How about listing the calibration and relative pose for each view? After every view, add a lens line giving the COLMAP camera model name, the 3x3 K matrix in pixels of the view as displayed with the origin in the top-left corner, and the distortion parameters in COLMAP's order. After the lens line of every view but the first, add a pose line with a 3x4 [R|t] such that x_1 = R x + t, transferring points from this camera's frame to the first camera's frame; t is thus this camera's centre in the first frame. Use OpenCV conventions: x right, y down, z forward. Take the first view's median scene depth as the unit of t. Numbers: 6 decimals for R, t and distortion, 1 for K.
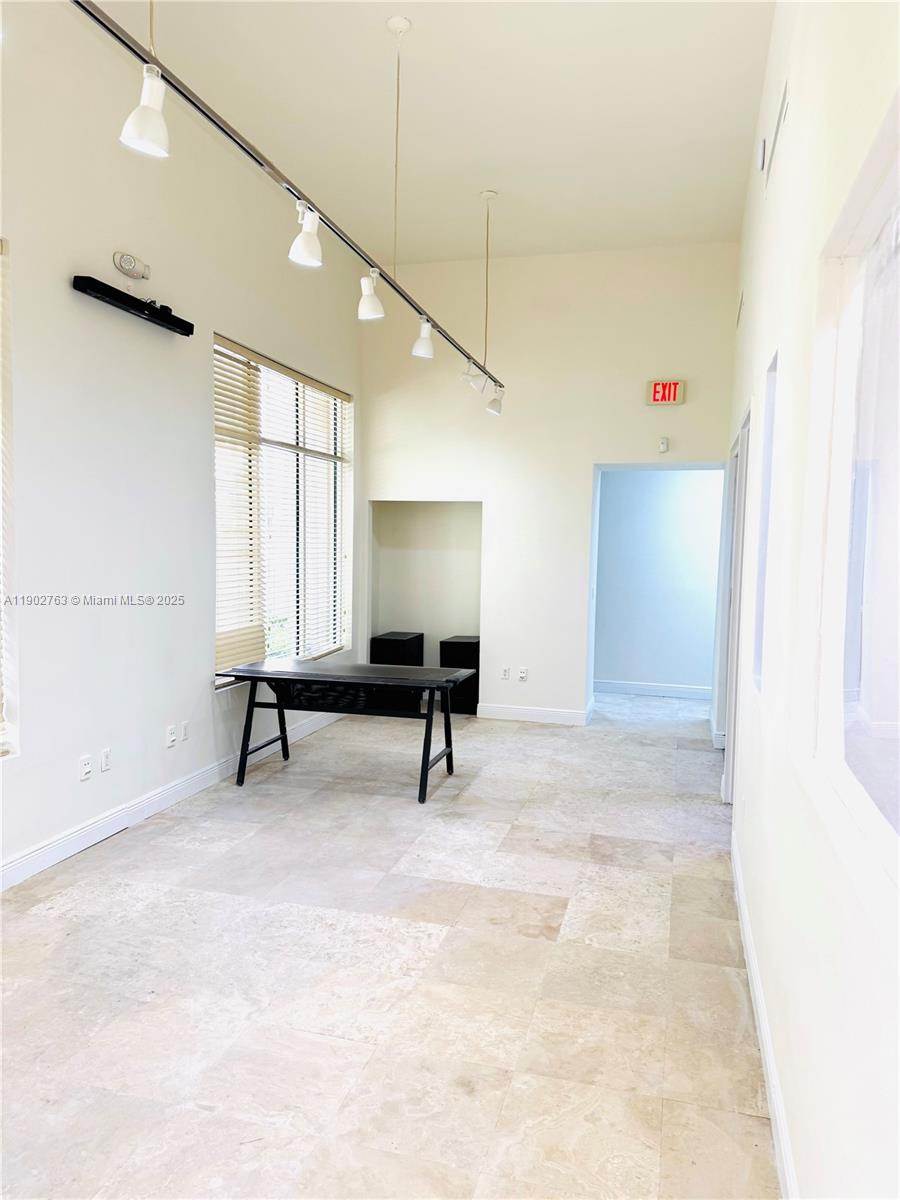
lens RADIAL K [[827.3, 0, 450.0], [0, 827.3, 600.0], [0, 0, 1]] dist [0.333481, -0.491663]
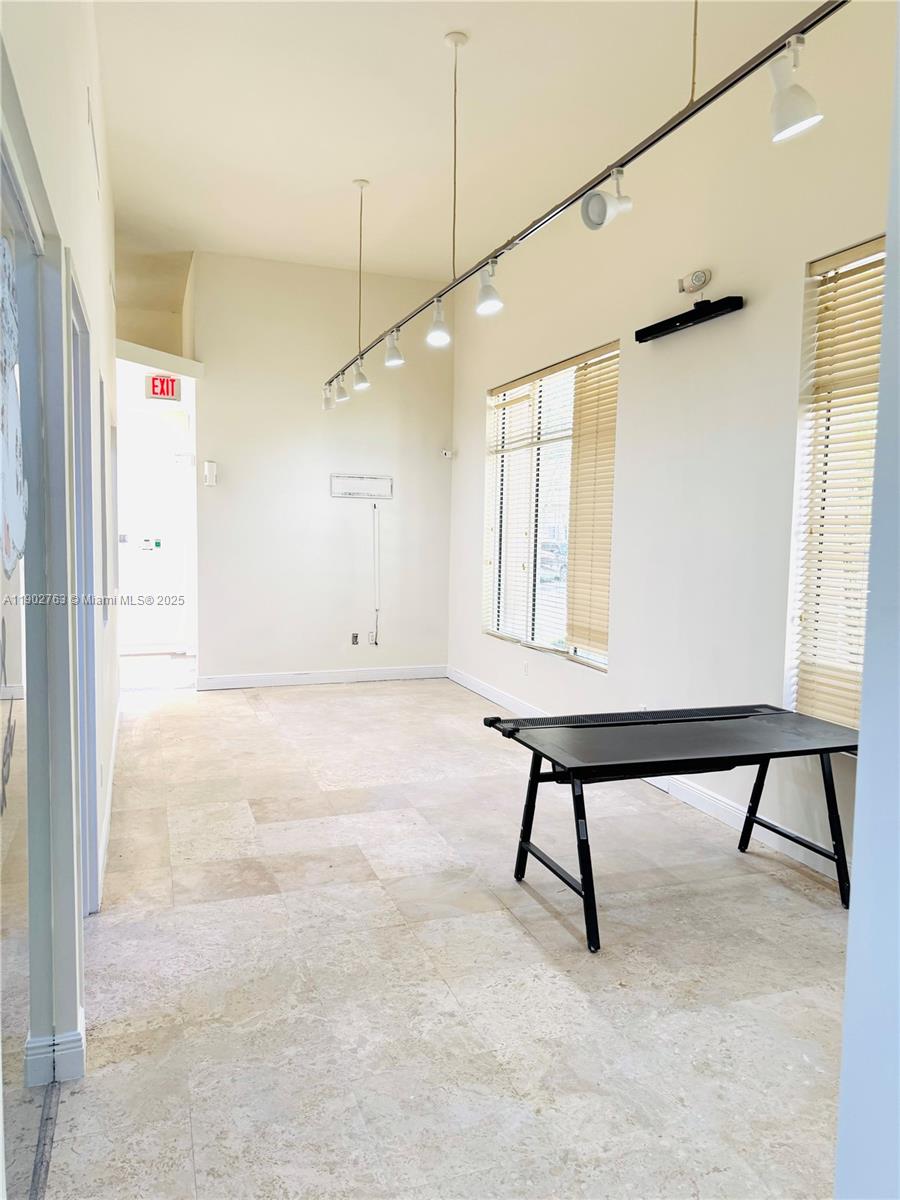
lens RADIAL K [[827.3, 0, 450.0], [0, 827.3, 600.0], [0, 0, 1]] dist [0.333481, -0.491663]
pose [[-0.813051, 0.015949, -0.581974, 0.503479], [-0.070069, 0.989678, 0.125012, -0.104275], [0.577961, 0.142419, -0.803541, 1.715681]]
